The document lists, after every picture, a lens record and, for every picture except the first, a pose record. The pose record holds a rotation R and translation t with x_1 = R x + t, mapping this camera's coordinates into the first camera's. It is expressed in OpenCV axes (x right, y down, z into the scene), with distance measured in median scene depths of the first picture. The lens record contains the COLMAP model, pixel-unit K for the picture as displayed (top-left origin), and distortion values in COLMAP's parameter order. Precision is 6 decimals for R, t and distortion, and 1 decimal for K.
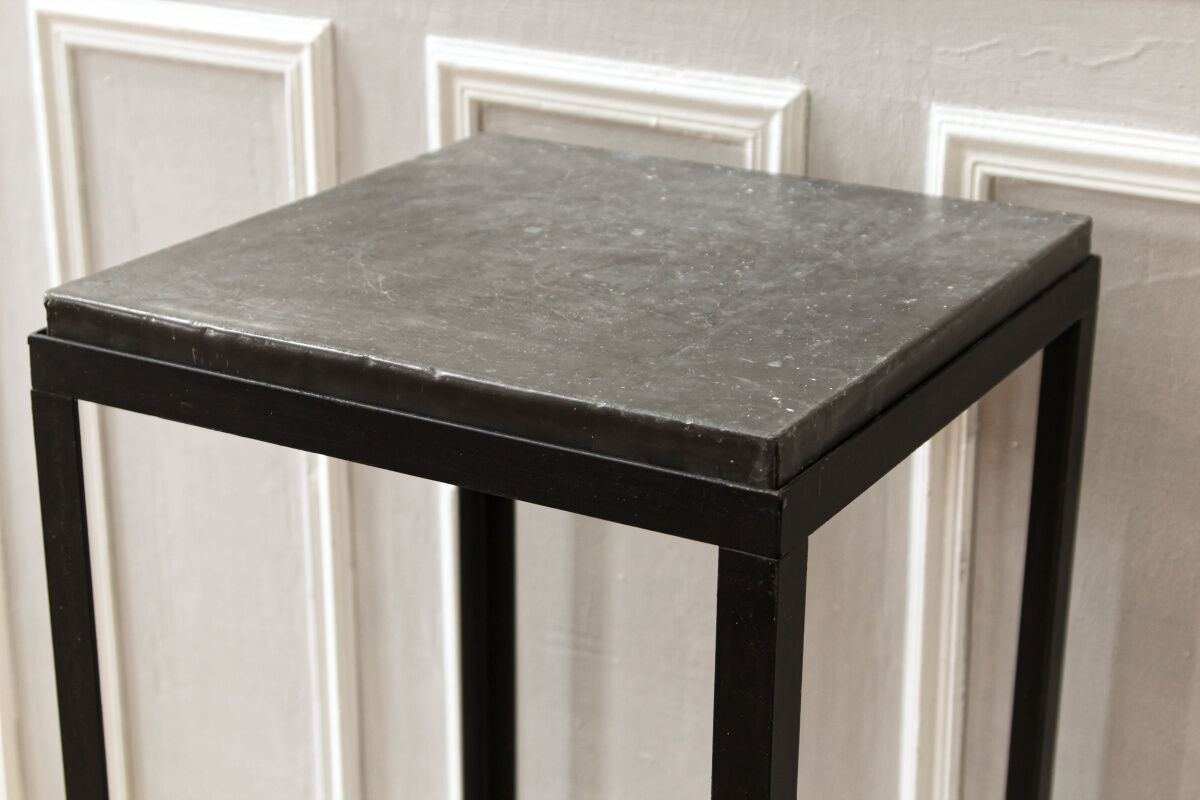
lens RADIAL K [[2262.2, 0, 598.1], [0, 2262.2, 401.0], [0, 0, 1]] dist [0.025238, 0.000000]
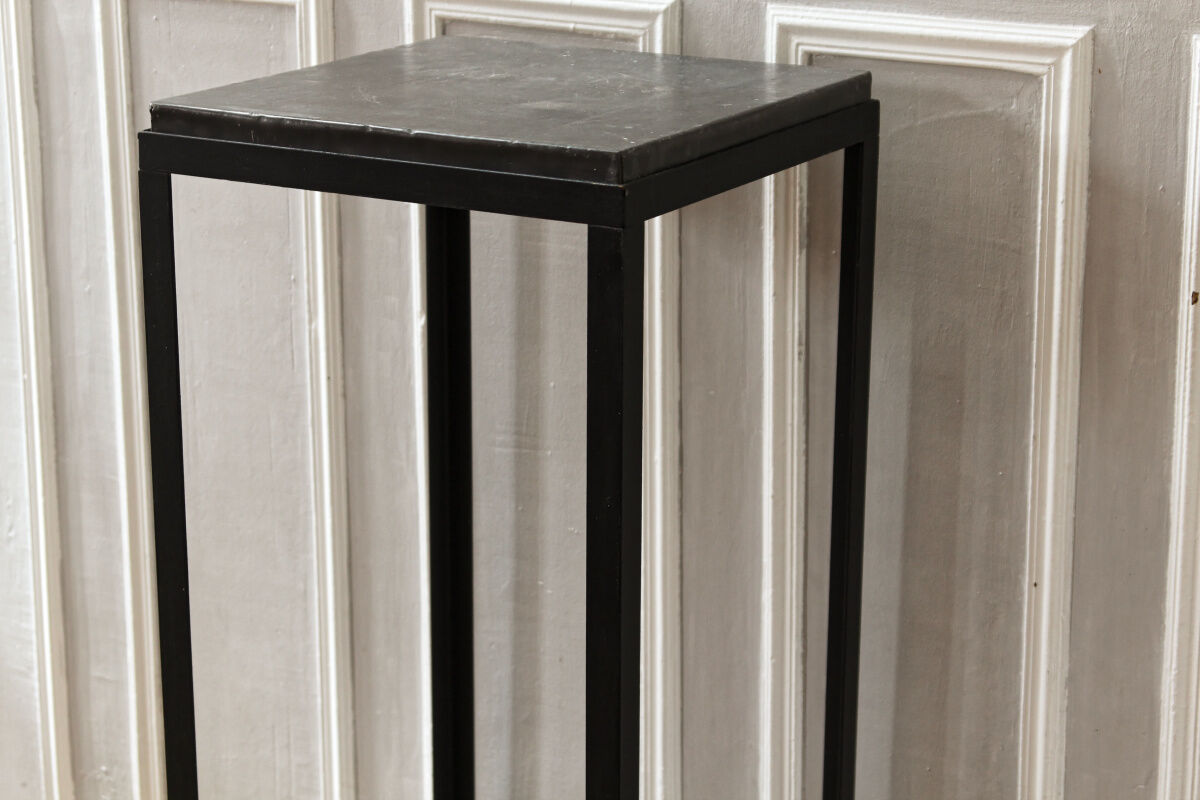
lens RADIAL K [[2695.3, 0, 602.4], [0, 2695.3, 403.5], [0, 0, 1]] dist [0.021050, 0.000000]
pose [[0.999994, -0.003225, 0.001446, 0.041680], [0.003316, 0.997653, -0.068393, 0.221907], [-0.001222, 0.068397, 0.997657, -0.621087]]
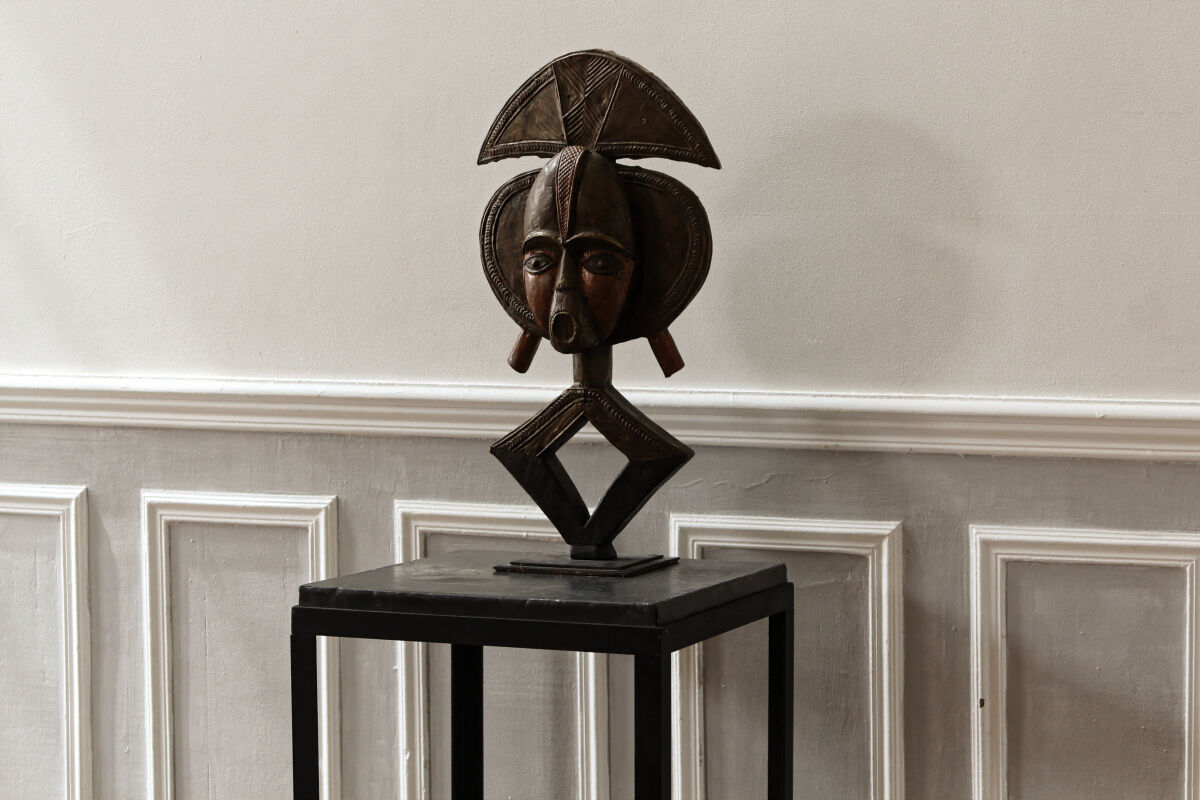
lens RADIAL K [[2695.3, 0, 599.7], [0, 2695.3, 401.2], [0, 0, 1]] dist [0.021050, 0.000000]
pose [[0.989331, -0.017474, 0.144632, -0.249781], [0.057101, 0.959854, -0.274626, 0.412721], [-0.134027, 0.279954, 0.950612, -1.246534]]
